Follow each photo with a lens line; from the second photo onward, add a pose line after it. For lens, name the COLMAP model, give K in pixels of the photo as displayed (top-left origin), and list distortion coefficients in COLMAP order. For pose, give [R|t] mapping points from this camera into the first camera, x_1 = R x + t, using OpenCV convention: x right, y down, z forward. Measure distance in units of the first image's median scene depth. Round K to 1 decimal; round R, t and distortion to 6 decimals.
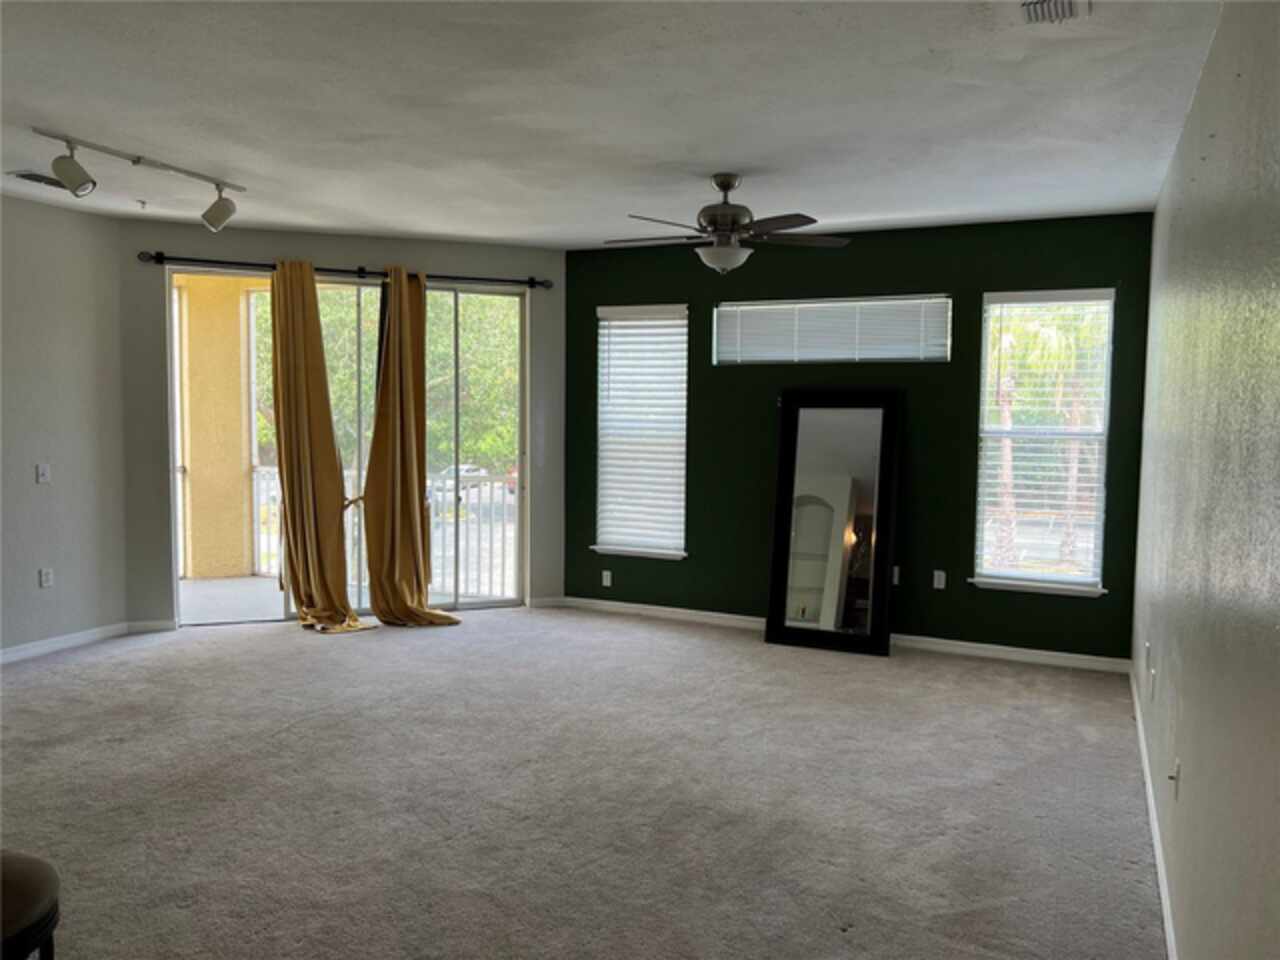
lens RADIAL K [[970.1, 0, 629.0], [0, 970.1, 482.8], [0, 0, 1]] dist [0.061343, -0.066081]
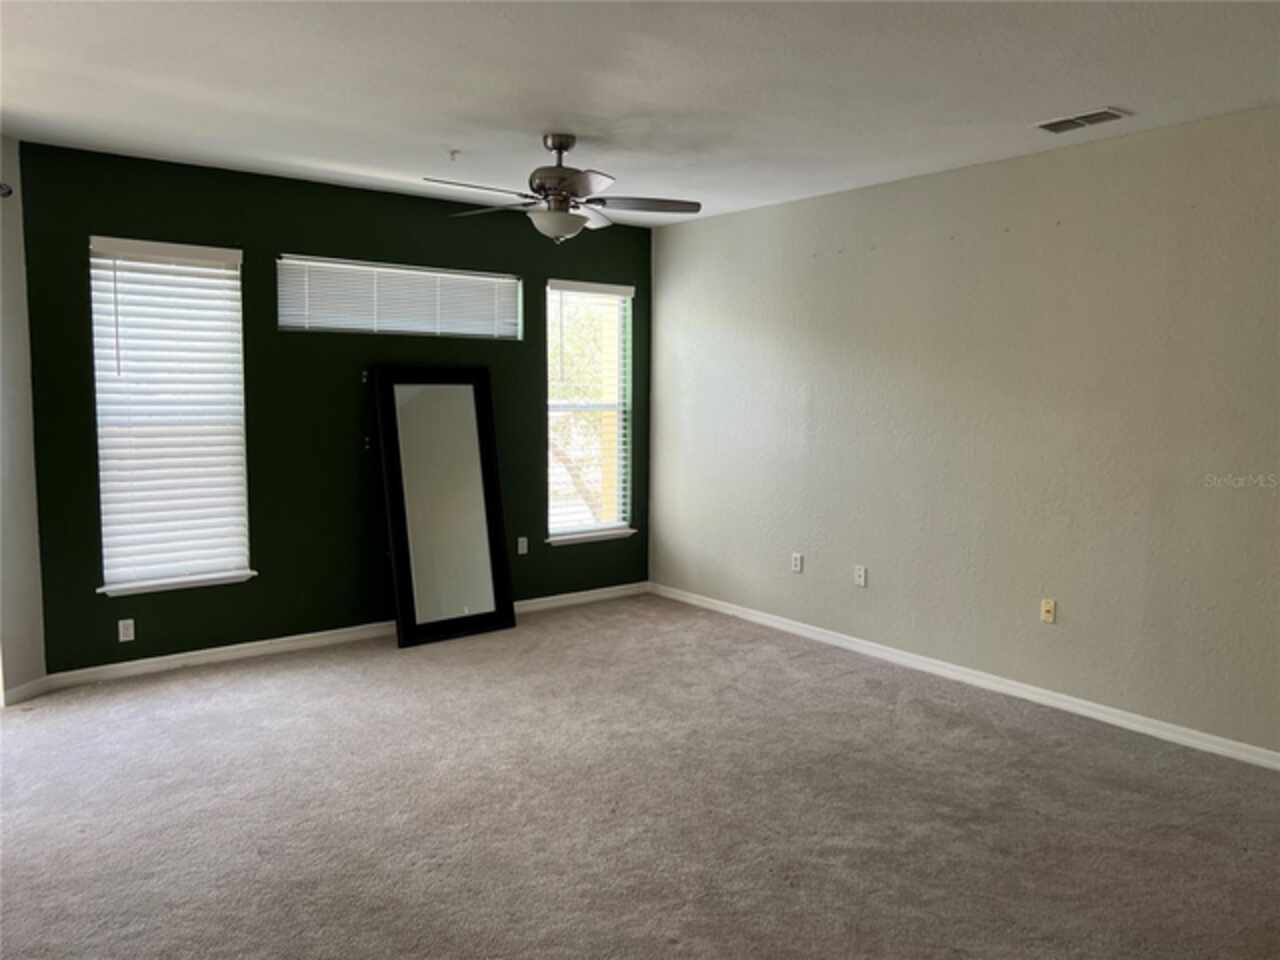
lens RADIAL K [[970.1, 0, 636.7], [0, 970.1, 475.3], [0, 0, 1]] dist [0.061343, -0.066081]
pose [[0.437363, -0.092651, 0.894499, -0.552390], [0.070650, 0.995144, 0.068531, -0.039517], [-0.896505, 0.033223, 0.441785, 0.408385]]
